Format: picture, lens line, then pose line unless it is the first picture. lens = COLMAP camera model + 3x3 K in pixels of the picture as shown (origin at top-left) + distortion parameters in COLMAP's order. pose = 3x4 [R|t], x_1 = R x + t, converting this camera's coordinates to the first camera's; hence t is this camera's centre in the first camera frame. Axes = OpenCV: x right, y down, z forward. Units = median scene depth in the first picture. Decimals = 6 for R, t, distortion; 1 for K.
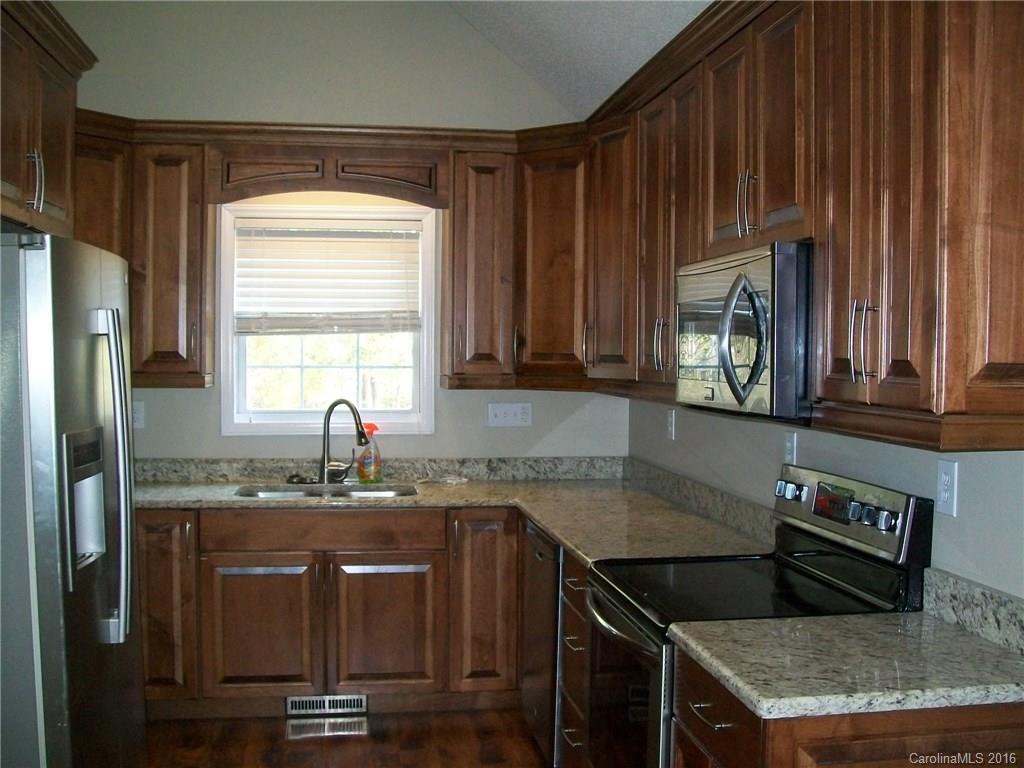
lens RADIAL K [[1101.6, 0, 512.0], [0, 1101.6, 384.0], [0, 0, 1]] dist [-0.142387, 0.040223]
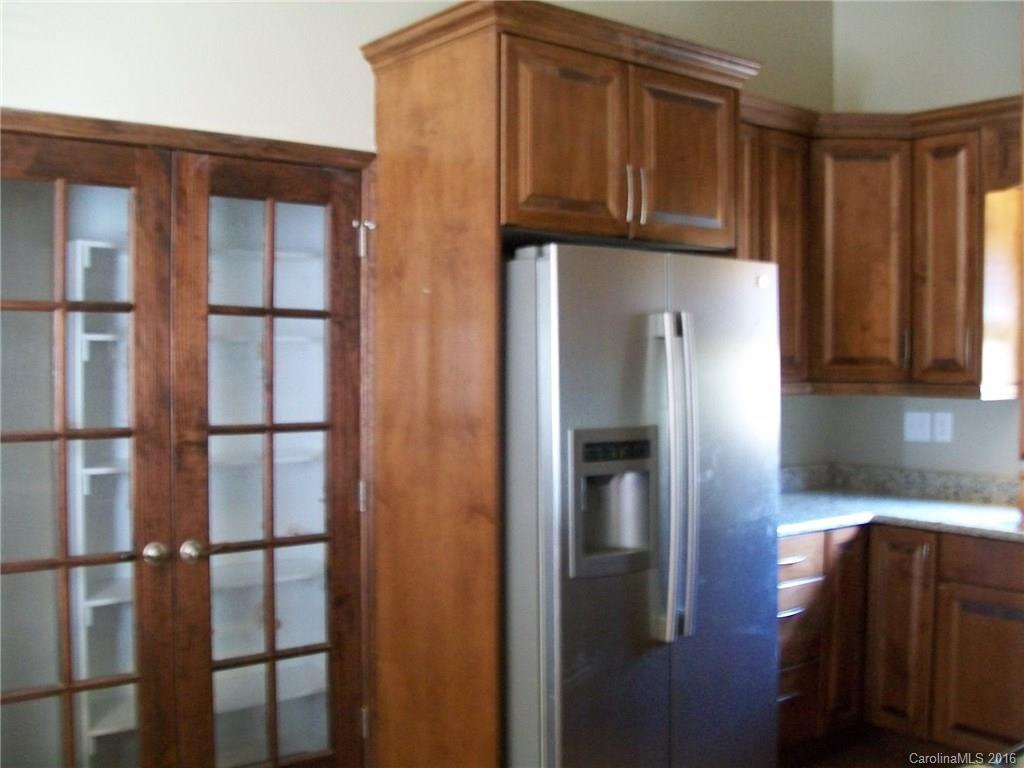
lens RADIAL K [[1101.6, 0, 512.0], [0, 1101.6, 384.0], [0, 0, 1]] dist [-0.142387, 0.040223]
pose [[0.500954, 0.010324, -0.865413, 0.275647], [-0.024360, 0.999701, -0.002175, 0.002716], [0.865131, 0.022172, 0.501055, 0.215095]]
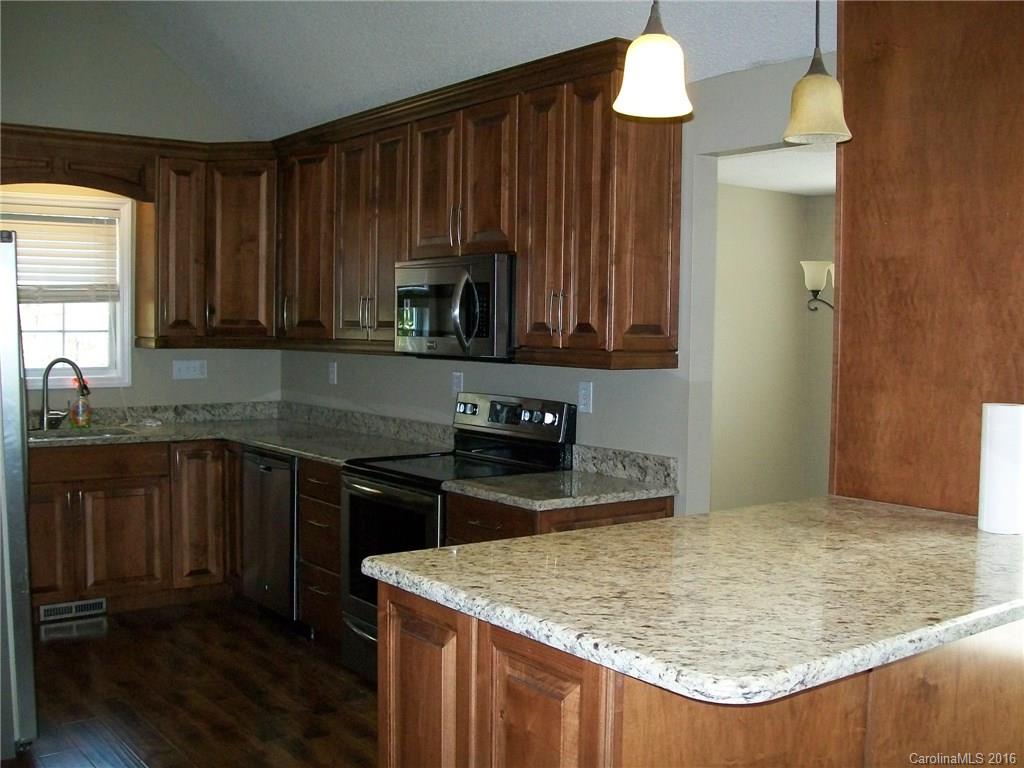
lens RADIAL K [[1101.6, 0, 512.0], [0, 1101.6, 384.0], [0, 0, 1]] dist [-0.142387, 0.040223]
pose [[0.883586, -0.024195, 0.467643, -0.290771], [0.009836, 0.999403, 0.033123, 0.008249], [-0.468165, -0.024668, 0.883296, -0.282516]]
